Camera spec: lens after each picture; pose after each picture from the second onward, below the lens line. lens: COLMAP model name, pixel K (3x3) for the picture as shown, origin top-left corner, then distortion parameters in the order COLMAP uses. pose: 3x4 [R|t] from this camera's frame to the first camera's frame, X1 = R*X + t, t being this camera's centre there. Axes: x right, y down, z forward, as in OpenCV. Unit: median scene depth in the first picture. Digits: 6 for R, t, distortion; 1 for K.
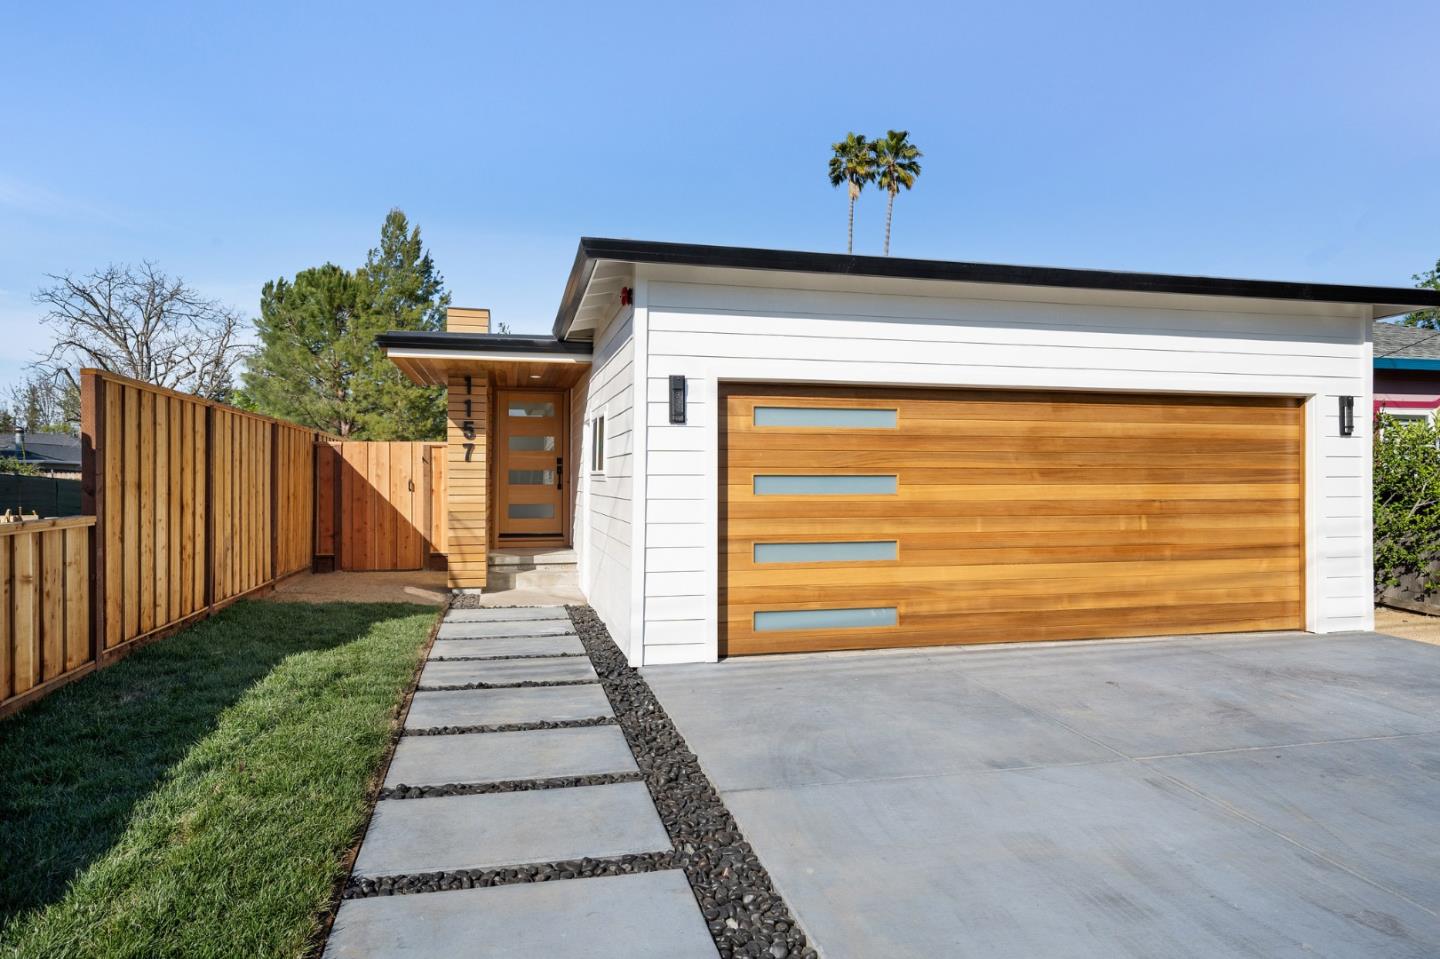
lens RADIAL K [[877.9, 0, 718.9], [0, 877.9, 478.7], [0, 0, 1]] dist [-0.004405, -0.000640]
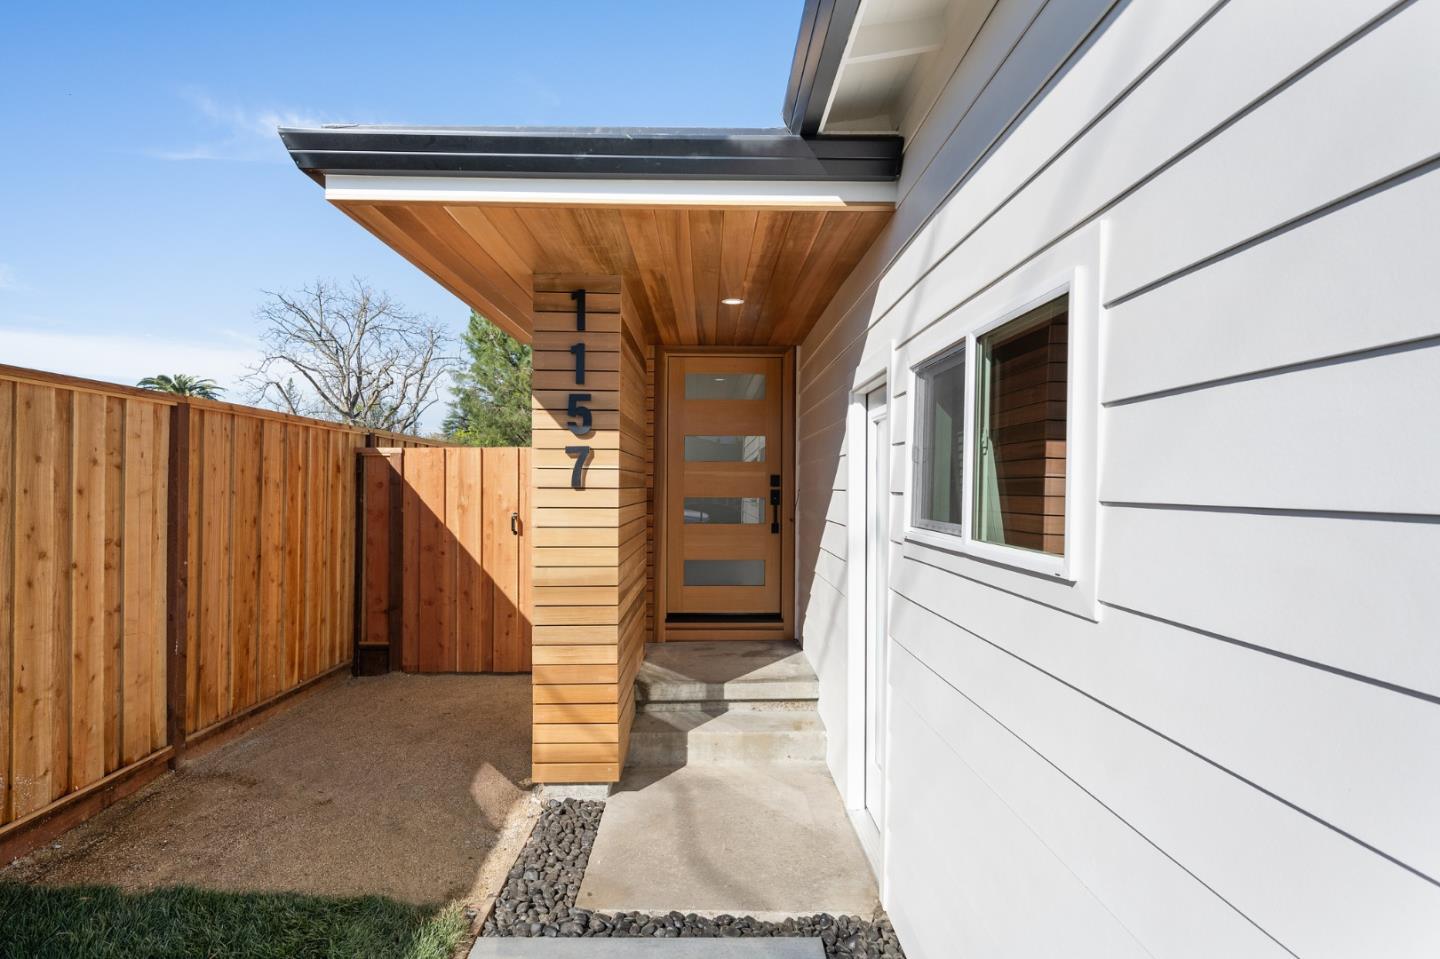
lens RADIAL K [[877.9, 0, 721.1], [0, 877.9, 481.3], [0, 0, 1]] dist [-0.004405, -0.000640]
pose [[0.976552, 0.000322, -0.215279, -0.102443], [-0.002128, 0.999964, -0.008158, -0.016099], [0.215269, 0.008425, 0.976518, 0.485209]]
